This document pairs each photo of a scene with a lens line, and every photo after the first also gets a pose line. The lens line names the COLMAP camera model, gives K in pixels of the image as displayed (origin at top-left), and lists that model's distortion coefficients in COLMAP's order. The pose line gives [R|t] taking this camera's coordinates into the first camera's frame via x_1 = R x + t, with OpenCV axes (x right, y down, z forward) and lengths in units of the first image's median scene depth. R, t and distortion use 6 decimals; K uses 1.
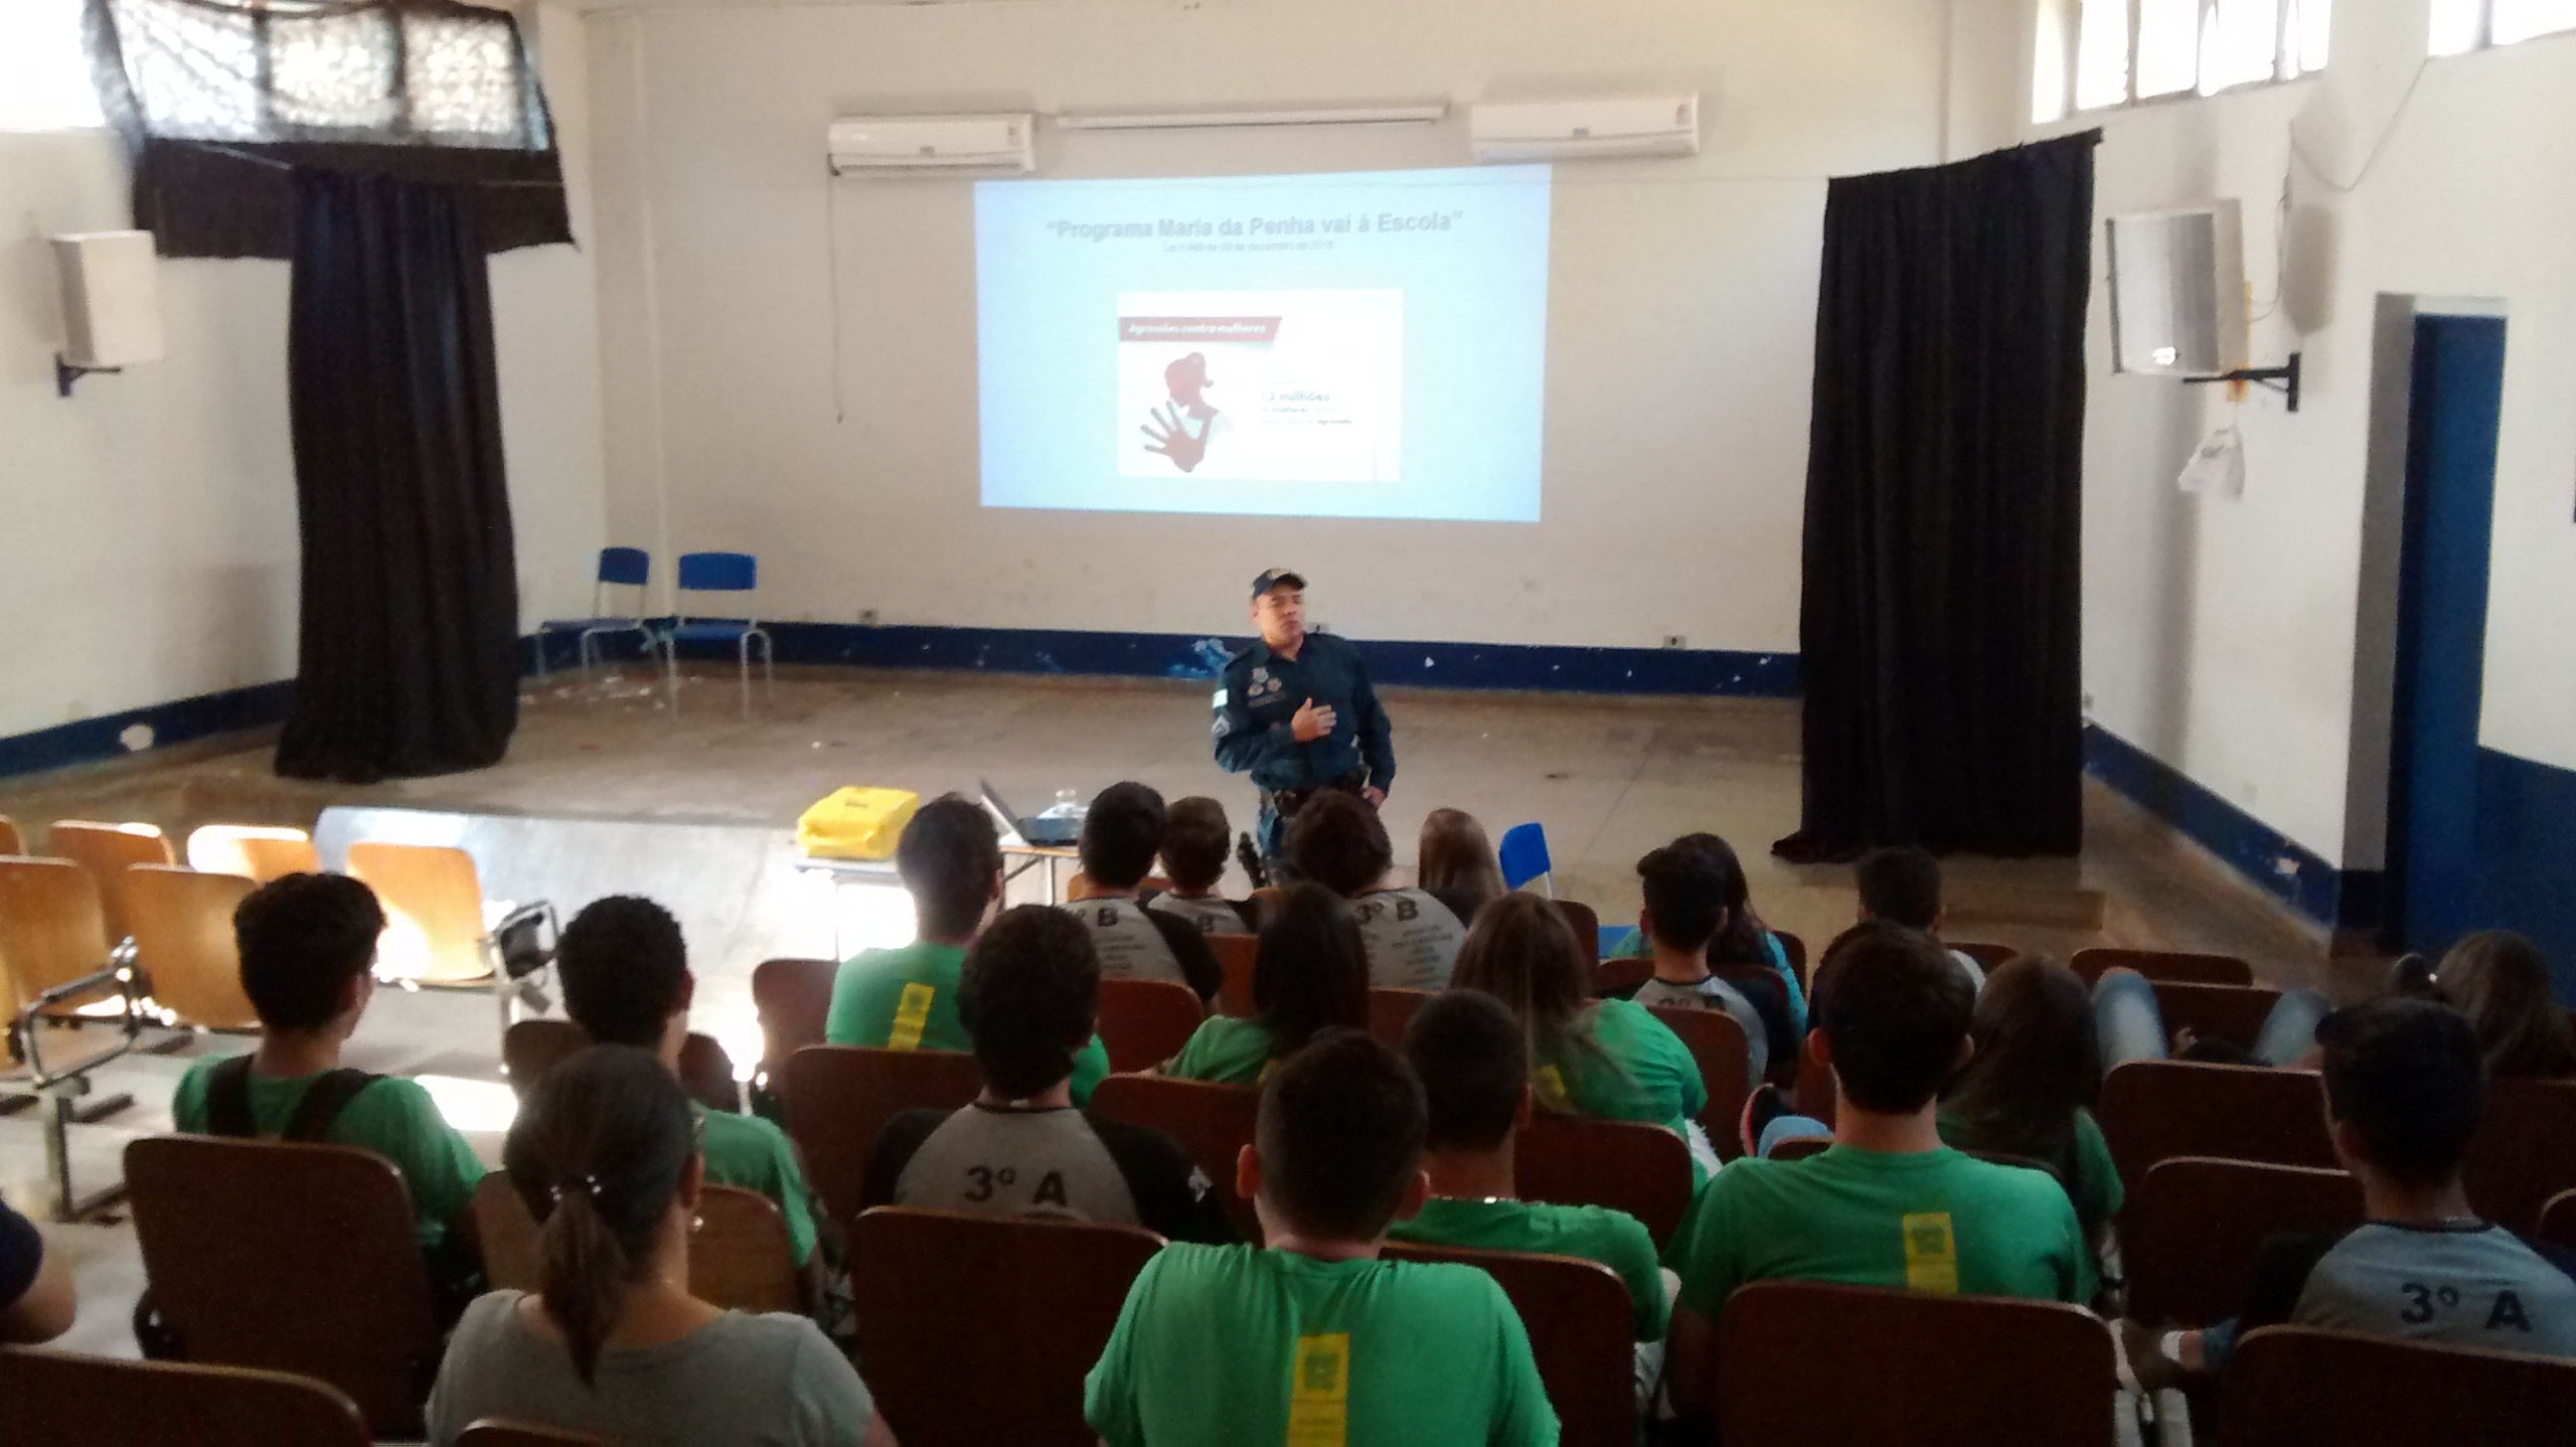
lens RADIAL K [[2598.3, 0, 1256.1], [0, 2598.3, 675.2], [0, 0, 1]] dist [0.073177, -0.206535]
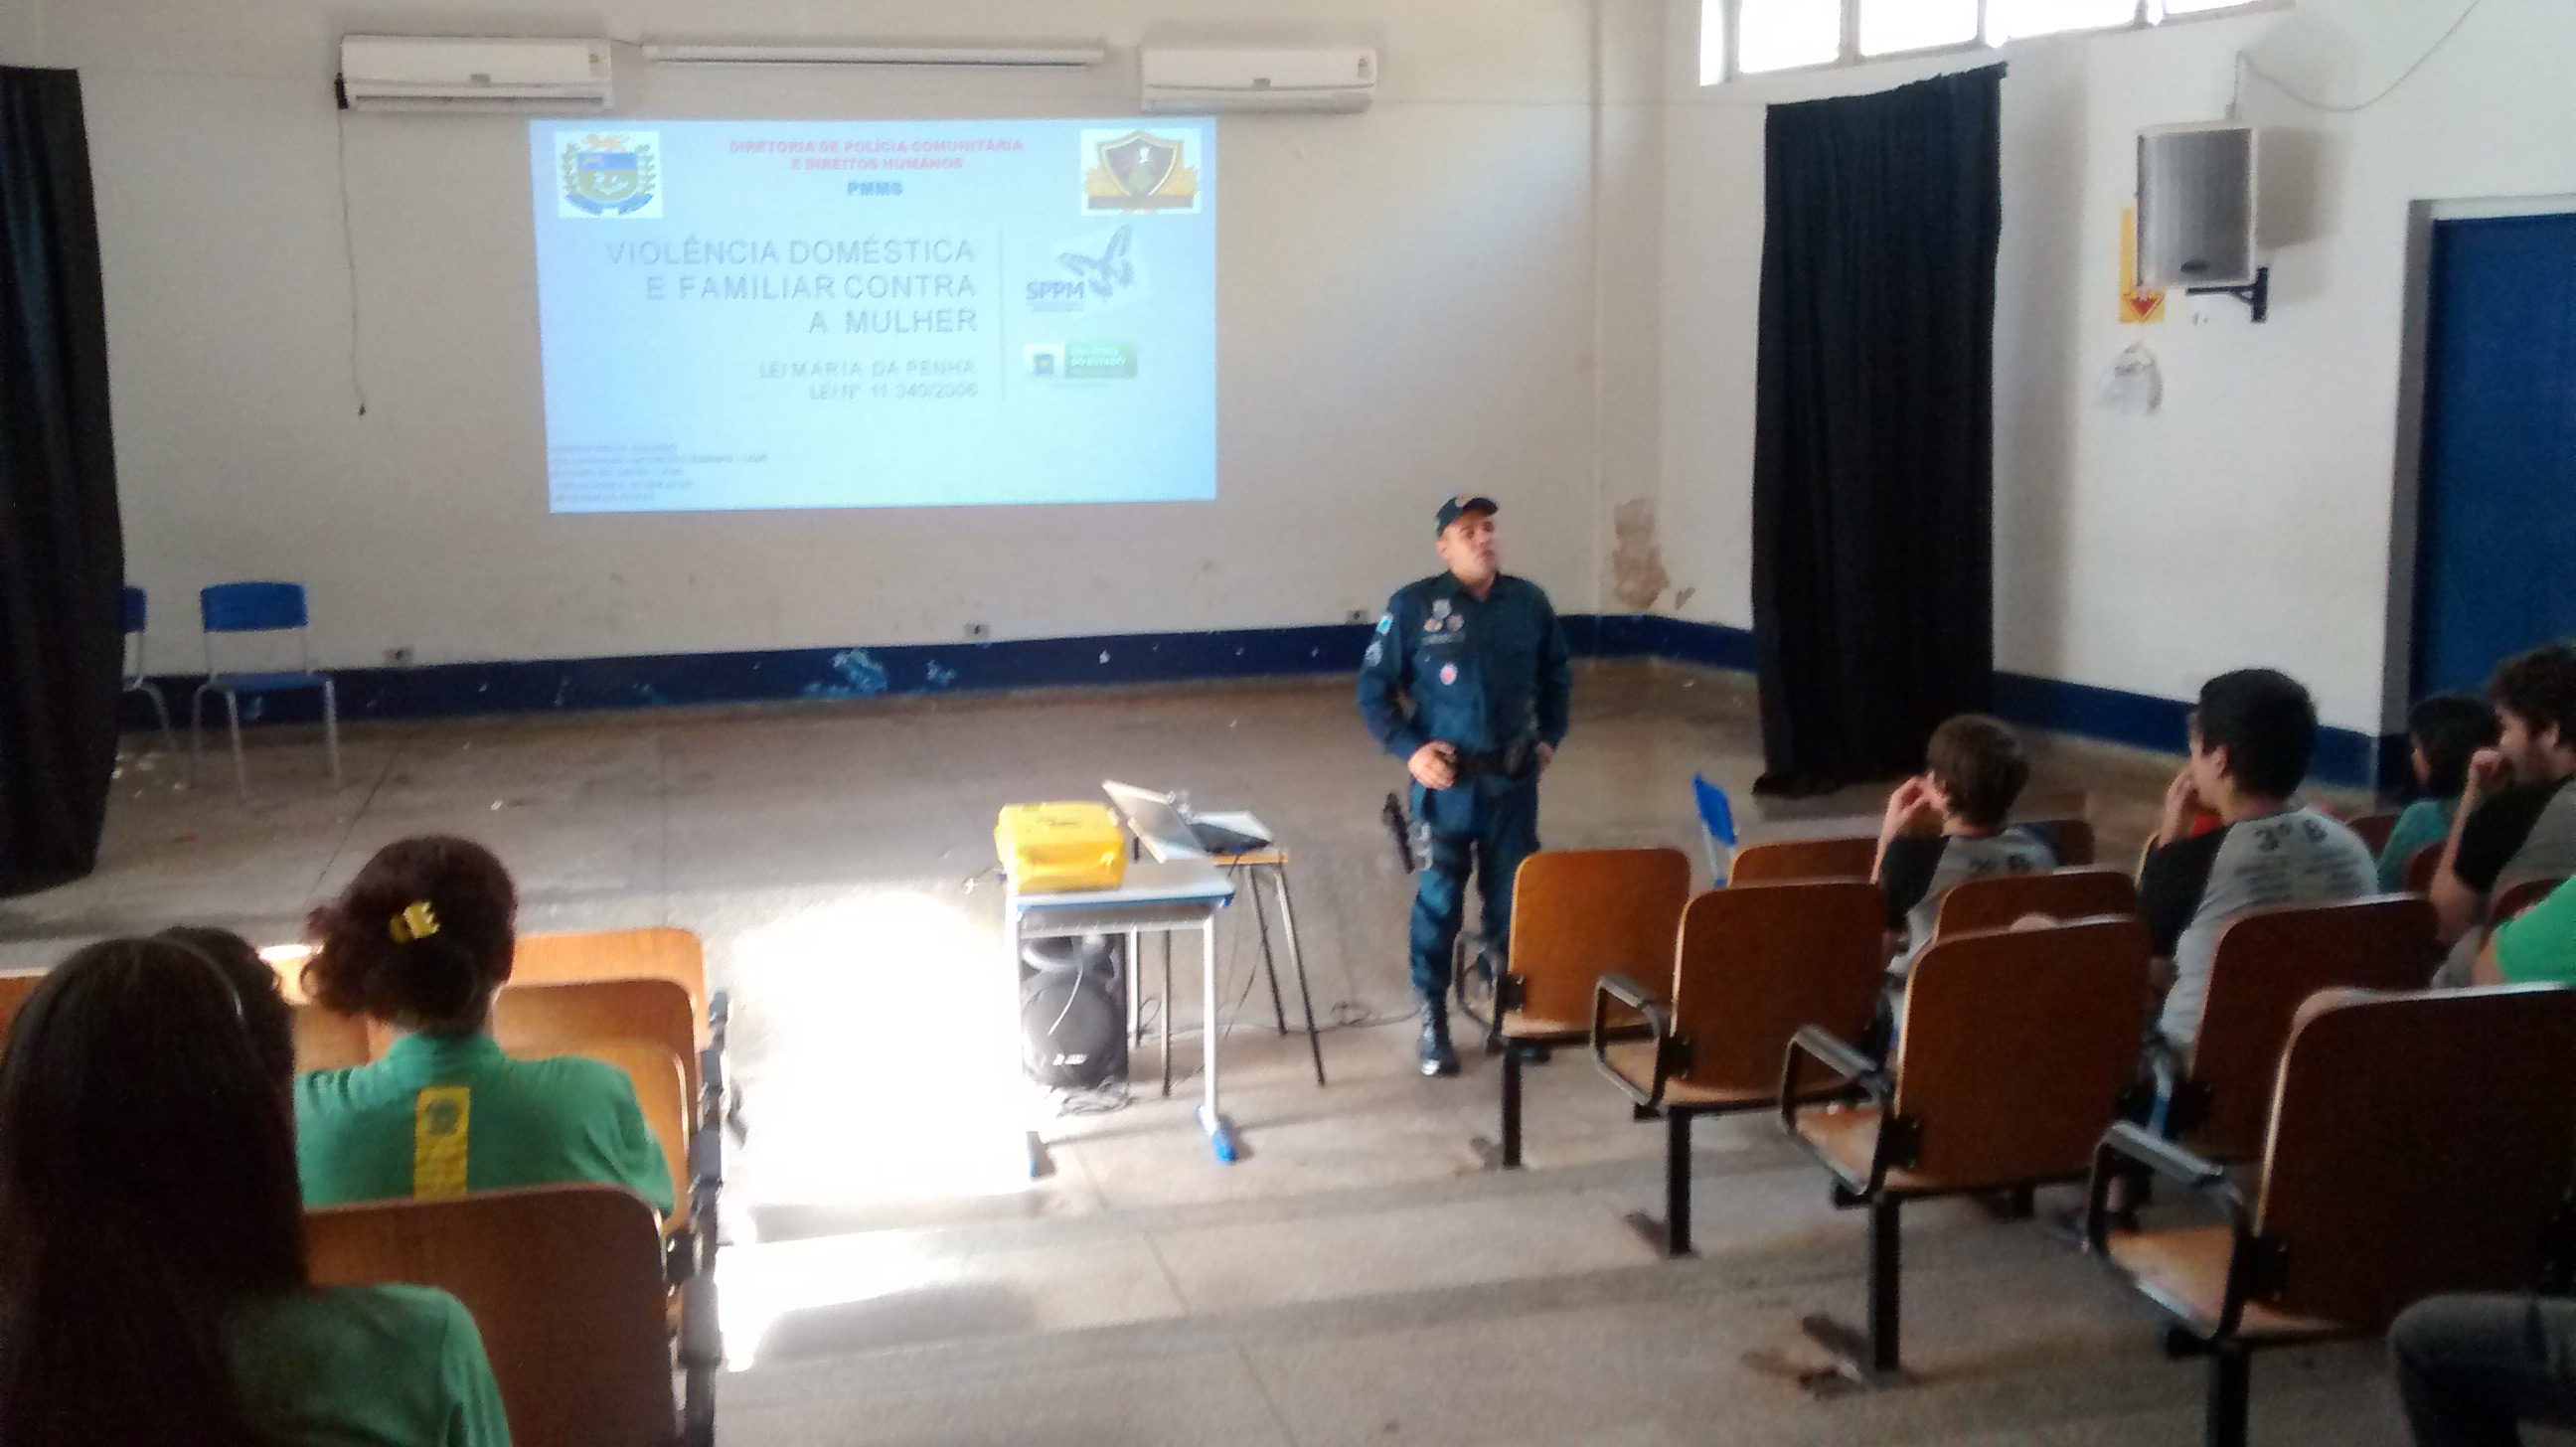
lens RADIAL K [[2468.6, 0, 1288.0], [0, 2468.6, 723.5], [0, 0, 1]] dist [0.072704, -0.167440]
pose [[0.868454, -0.083711, 0.488651, -0.430158], [0.084811, 0.996198, 0.019929, 0.009089], [-0.488461, 0.024136, 0.872252, 0.282667]]
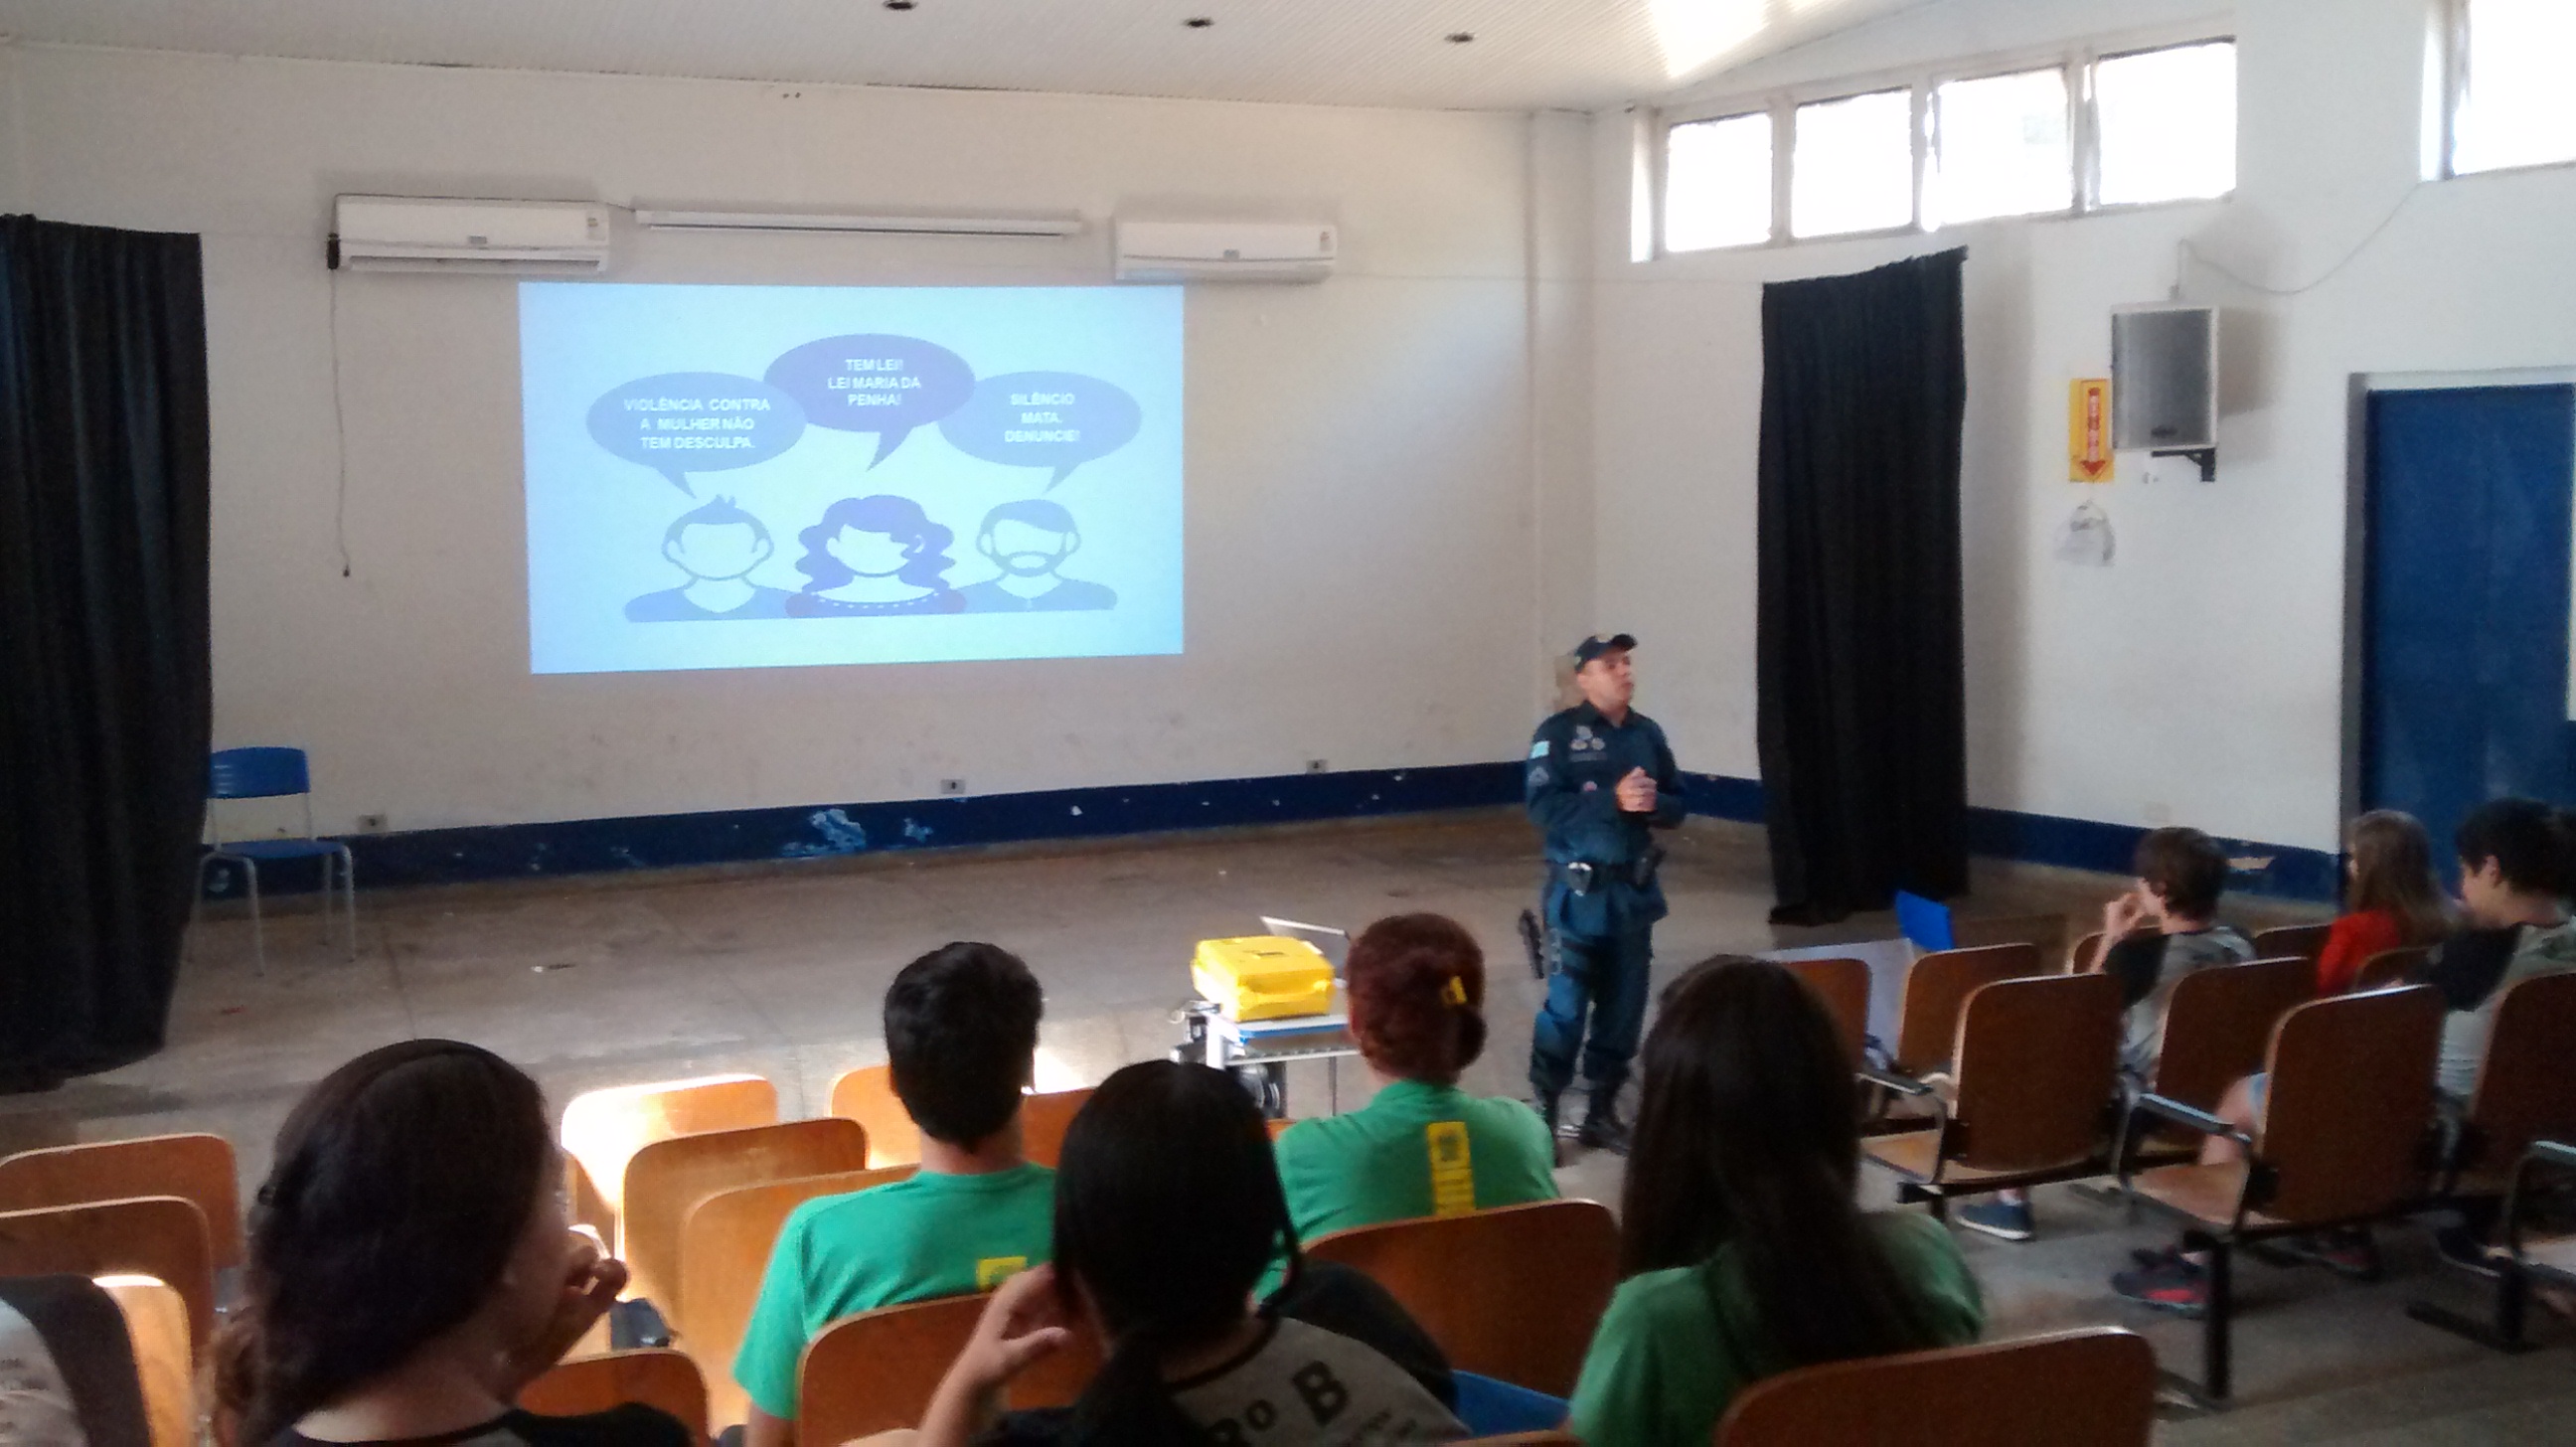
lens RADIAL K [[2559.2, 0, 1302.5], [0, 2559.2, 684.9], [0, 0, 1]] dist [0.085053, -0.205204]
pose [[0.784882, -0.052824, 0.617390, -0.606664], [0.105025, 0.993285, -0.048531, 0.004478], [-0.610680, 0.102932, 0.785159, 0.314552]]
